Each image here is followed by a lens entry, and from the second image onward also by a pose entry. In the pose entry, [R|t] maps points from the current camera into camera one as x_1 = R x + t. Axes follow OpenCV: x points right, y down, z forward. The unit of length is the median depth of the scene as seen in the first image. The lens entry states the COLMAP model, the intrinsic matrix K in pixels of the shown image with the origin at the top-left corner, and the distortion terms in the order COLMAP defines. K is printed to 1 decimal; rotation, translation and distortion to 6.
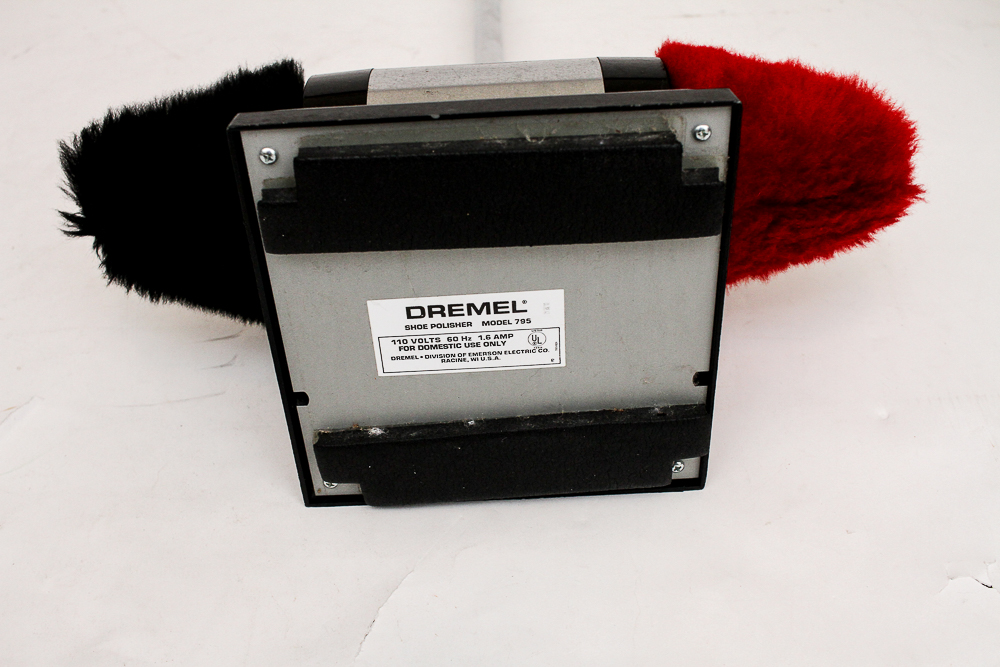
lens RADIAL K [[1124.5, 0, 500.0], [0, 1124.5, 333.5], [0, 0, 1]] dist [-0.105342, 0.005308]
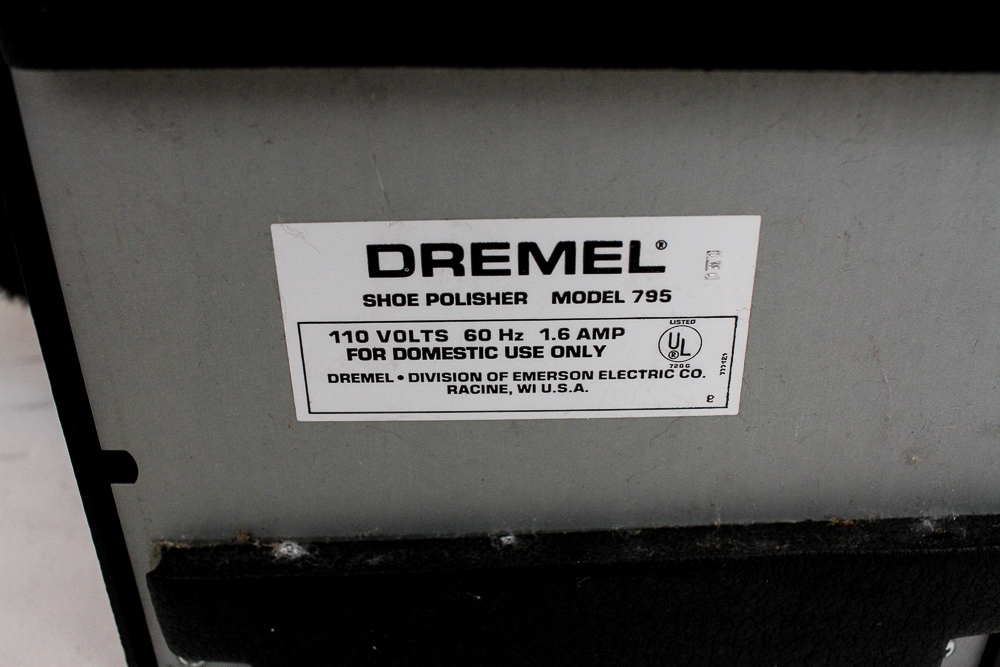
lens RADIAL K [[1124.5, 0, 500.0], [0, 1124.5, 333.5], [0, 0, 1]] dist [-0.105342, 0.005308]
pose [[0.999124, 0.041355, 0.006386, -0.036485], [-0.040576, 0.994775, -0.093686, 0.042690], [-0.010227, 0.093344, 0.995581, 0.586958]]
